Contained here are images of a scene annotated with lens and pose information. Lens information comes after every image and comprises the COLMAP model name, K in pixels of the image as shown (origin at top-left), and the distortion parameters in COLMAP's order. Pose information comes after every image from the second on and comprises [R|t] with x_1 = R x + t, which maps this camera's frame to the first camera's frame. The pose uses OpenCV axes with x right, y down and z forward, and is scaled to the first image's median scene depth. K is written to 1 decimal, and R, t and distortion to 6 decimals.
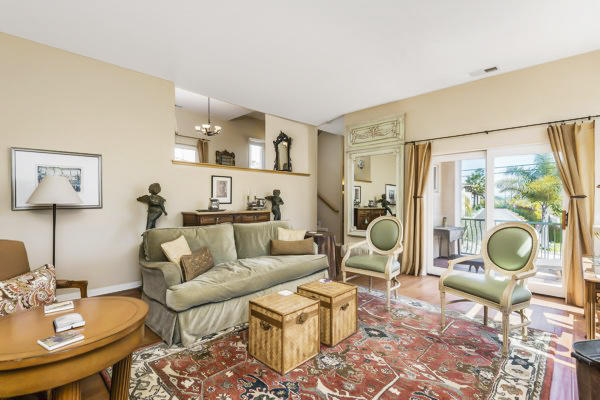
lens RADIAL K [[281.1, 0, 299.3], [0, 281.1, 201.9], [0, 0, 1]] dist [-0.000938, -0.000289]
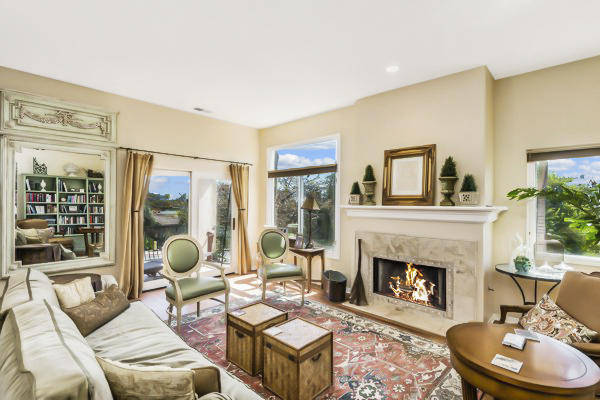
lens RADIAL K [[281.1, 0, 304.3], [0, 281.1, 198.4], [0, 0, 1]] dist [-0.000938, -0.000289]
pose [[-0.017920, 0.012196, 0.999765, -0.576385], [0.000621, 0.999926, -0.012187, -0.054381], [-0.999839, 0.000403, -0.017926, 0.546088]]
